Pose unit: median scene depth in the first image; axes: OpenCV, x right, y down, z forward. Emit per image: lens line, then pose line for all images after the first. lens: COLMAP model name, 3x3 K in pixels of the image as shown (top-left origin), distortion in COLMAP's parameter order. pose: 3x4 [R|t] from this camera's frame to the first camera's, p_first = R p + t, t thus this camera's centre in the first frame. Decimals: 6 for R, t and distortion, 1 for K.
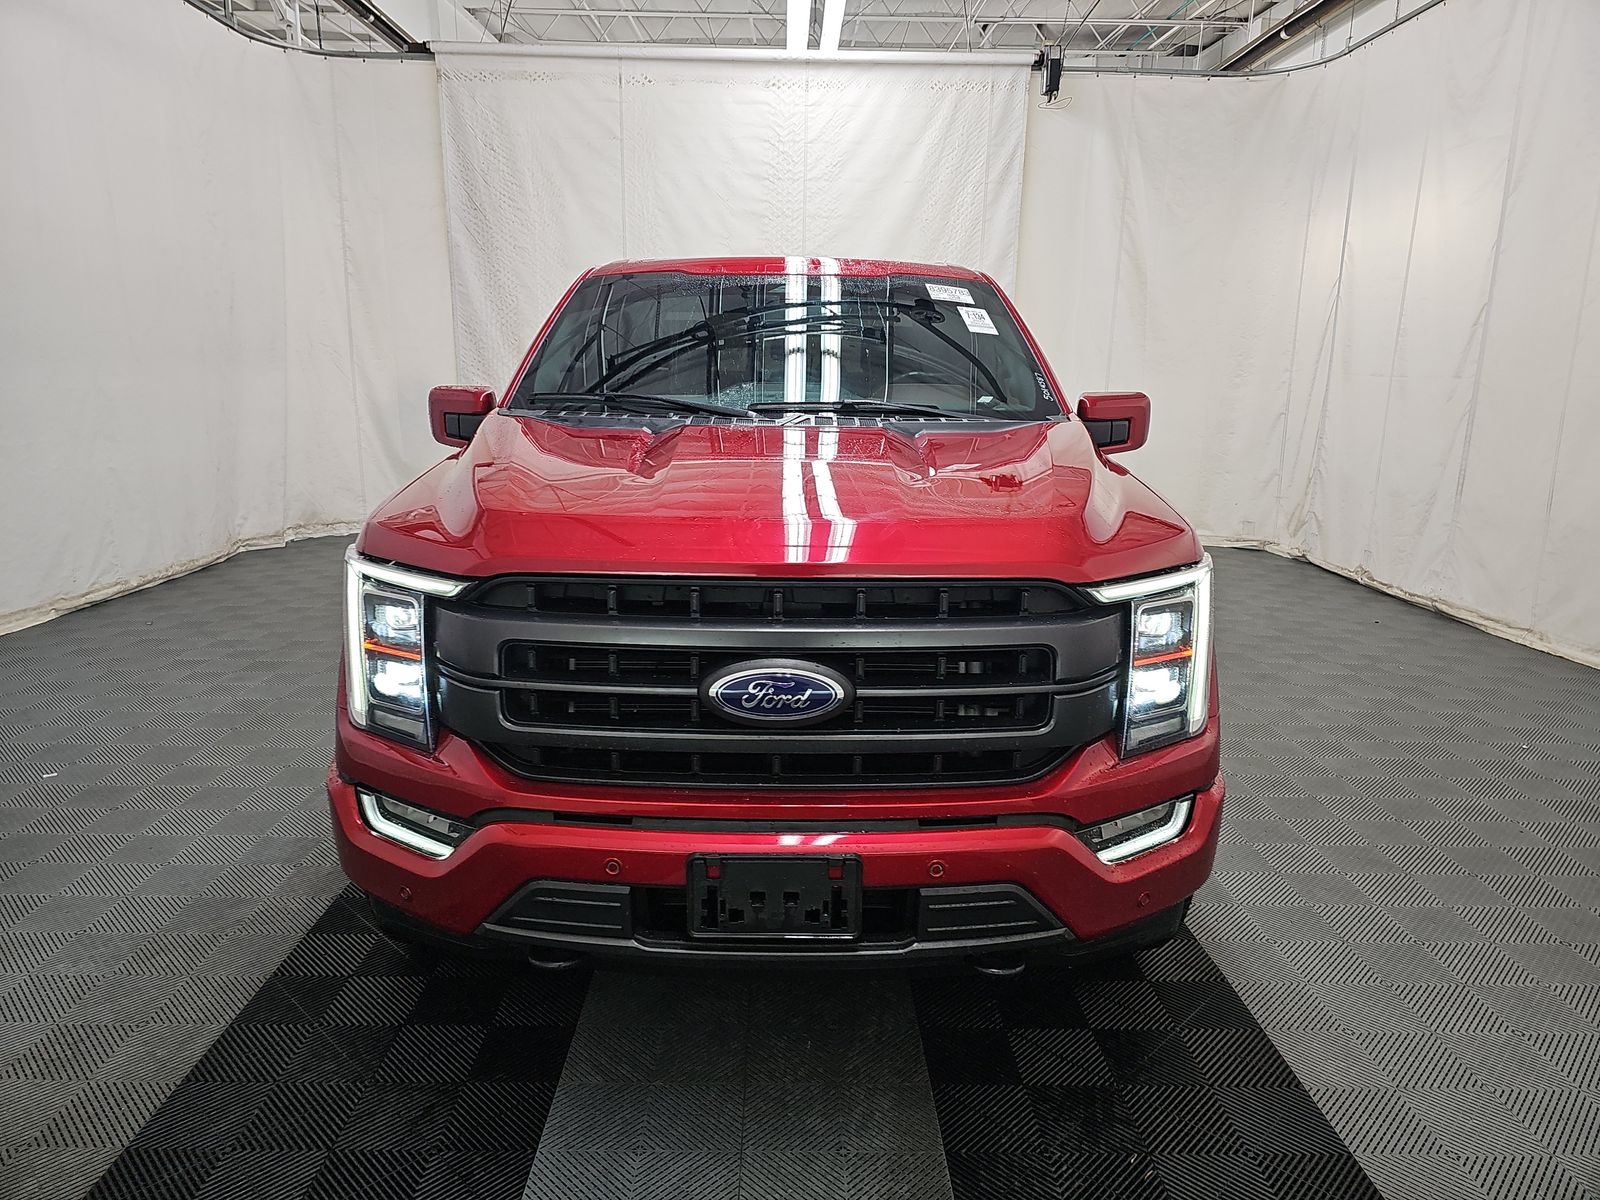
lens RADIAL K [[1071.1, 0, 801.6], [0, 1071.1, 606.3], [0, 0, 1]] dist [0.048894, -0.041859]
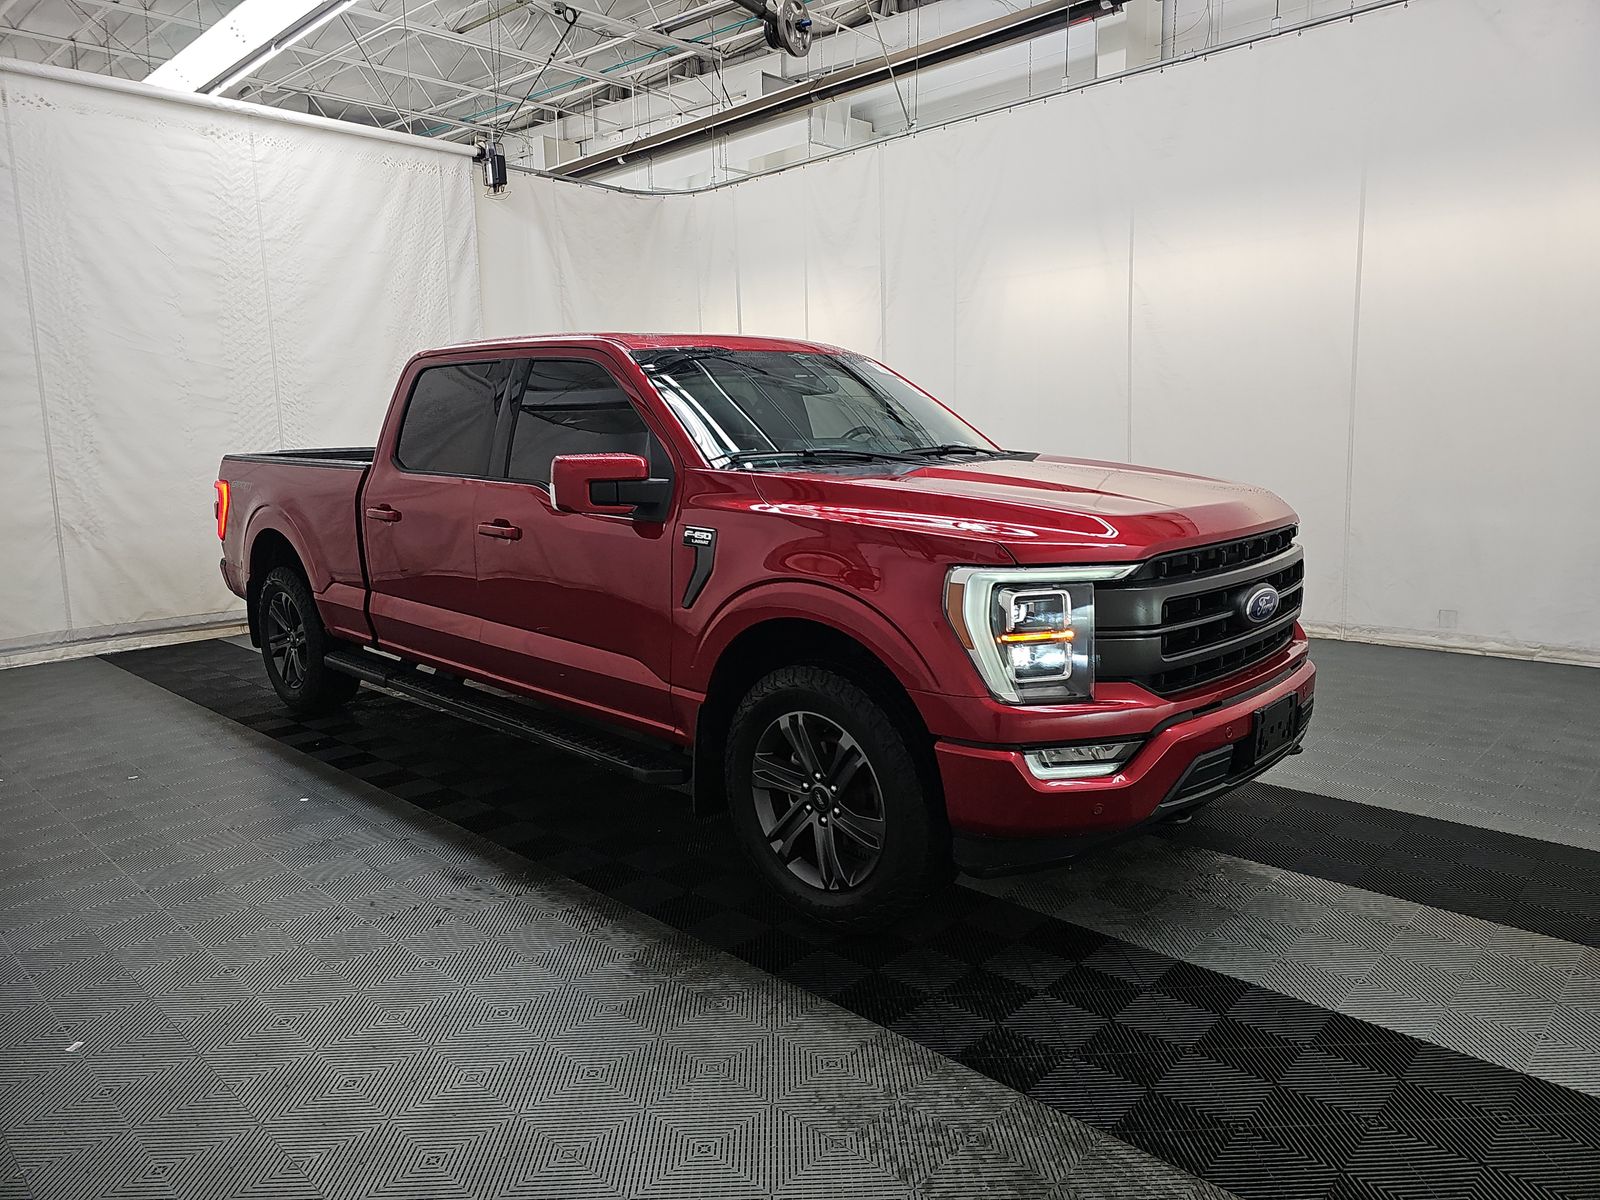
lens RADIAL K [[1071.1, 0, 803.9], [0, 1071.1, 610.9], [0, 0, 1]] dist [0.048894, -0.041859]
pose [[0.693517, -0.148342, 0.705002, -0.376608], [0.191061, 0.981403, 0.018552, -0.016891], [-0.694643, 0.121832, 0.708962, 0.069369]]
